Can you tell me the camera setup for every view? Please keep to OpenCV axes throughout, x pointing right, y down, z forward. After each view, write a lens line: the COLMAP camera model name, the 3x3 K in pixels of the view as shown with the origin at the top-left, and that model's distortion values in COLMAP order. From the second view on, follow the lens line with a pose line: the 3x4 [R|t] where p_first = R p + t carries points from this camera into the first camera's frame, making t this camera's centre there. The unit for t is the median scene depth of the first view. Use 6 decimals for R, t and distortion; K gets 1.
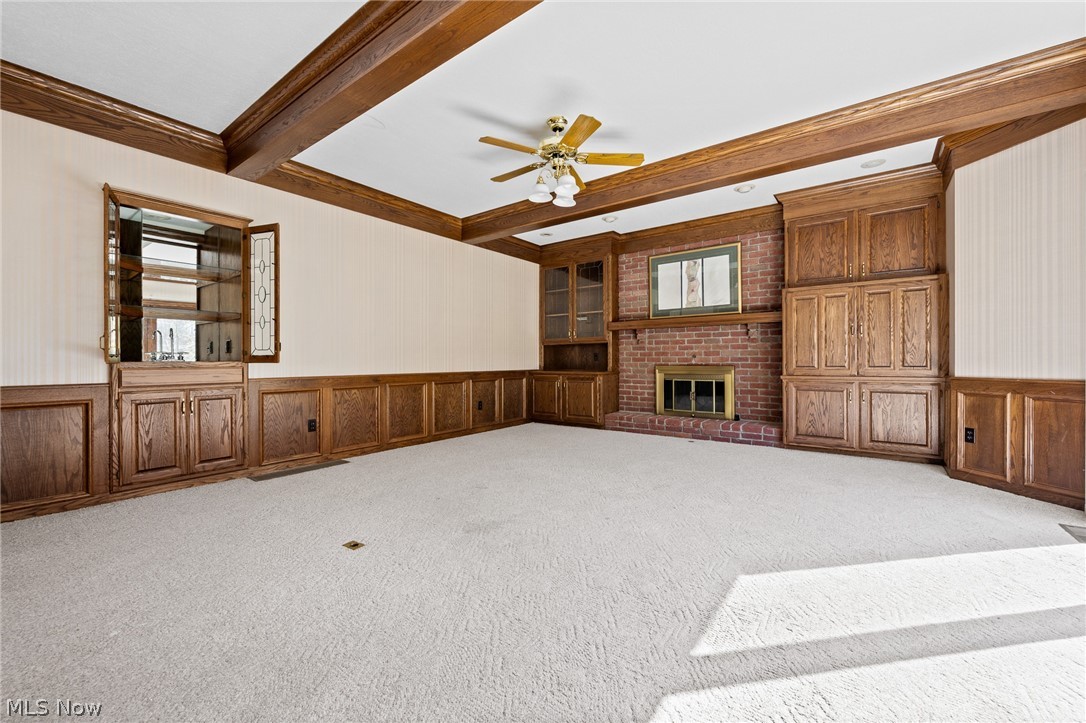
lens RADIAL K [[425.0, 0, 545.6], [0, 425.0, 361.5], [0, 0, 1]] dist [0.002421, 0.000507]
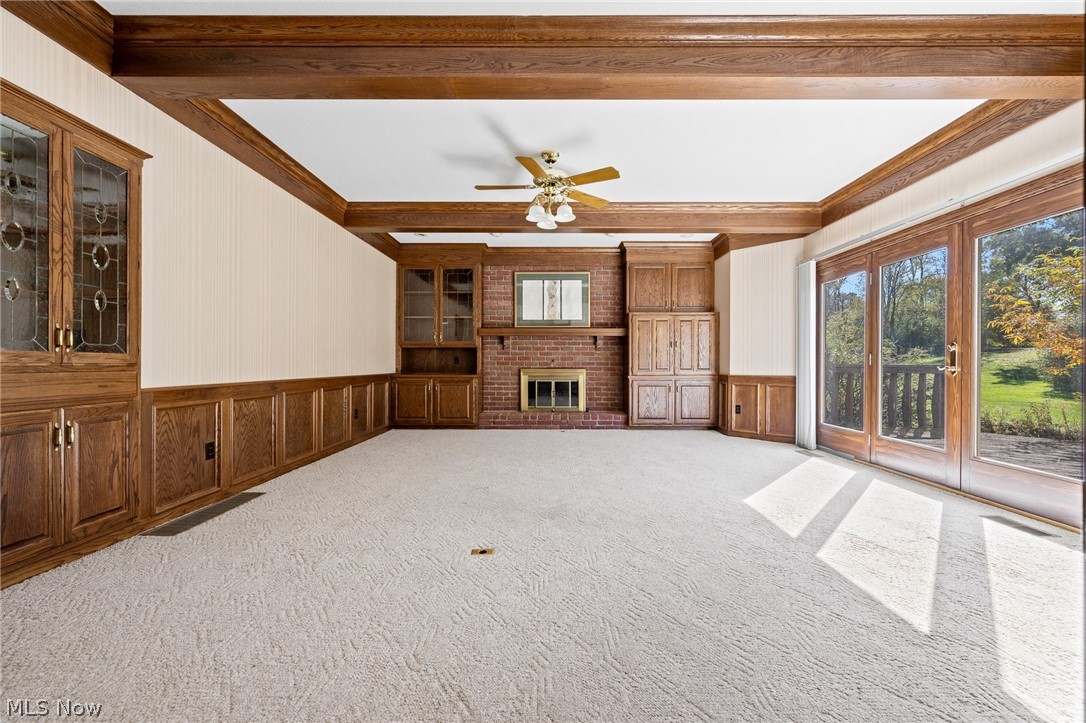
lens RADIAL K [[425.0, 0, 541.5], [0, 425.0, 364.0], [0, 0, 1]] dist [0.002421, 0.000507]
pose [[0.810774, 0.005251, 0.585335, -0.407552], [-0.003546, 0.999985, -0.004059, 0.001164], [-0.585348, 0.001215, 0.810781, 0.056523]]
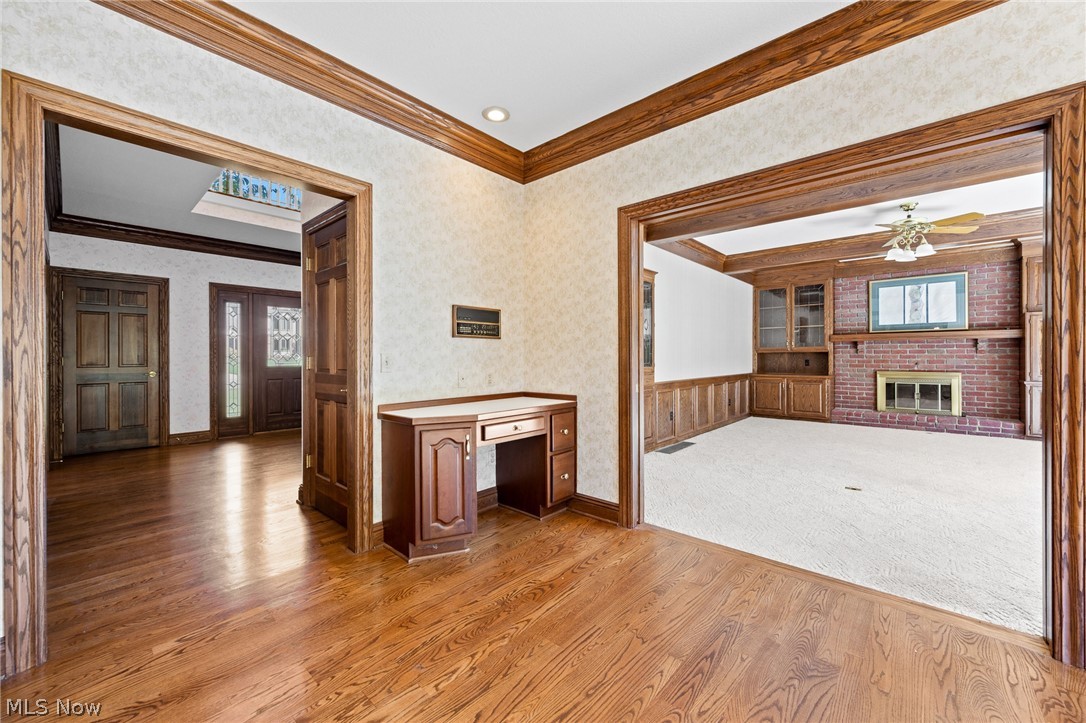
lens RADIAL K [[425.0, 0, 548.6], [0, 425.0, 357.4], [0, 0, 1]] dist [0.002421, 0.000507]
pose [[0.997319, 0.001385, -0.073170, -0.667313], [-0.001473, 0.999998, -0.001151, -0.030300], [0.073168, 0.001256, 0.997319, -0.319306]]
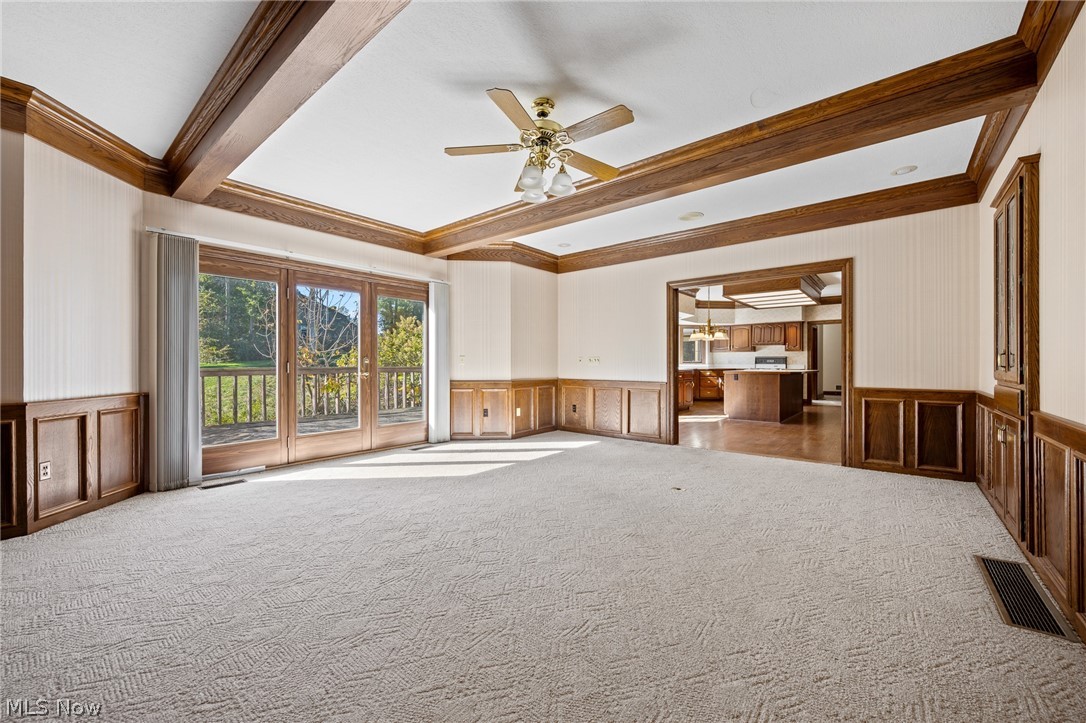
lens RADIAL K [[425.0, 0, 542.2], [0, 425.0, 366.2], [0, 0, 1]] dist [0.002421, 0.000507]
pose [[-0.998267, -0.005112, 0.058622, -0.011625], [-0.005273, 0.999983, -0.002586, -0.013681], [-0.058608, -0.002891, -0.998277, 1.171472]]
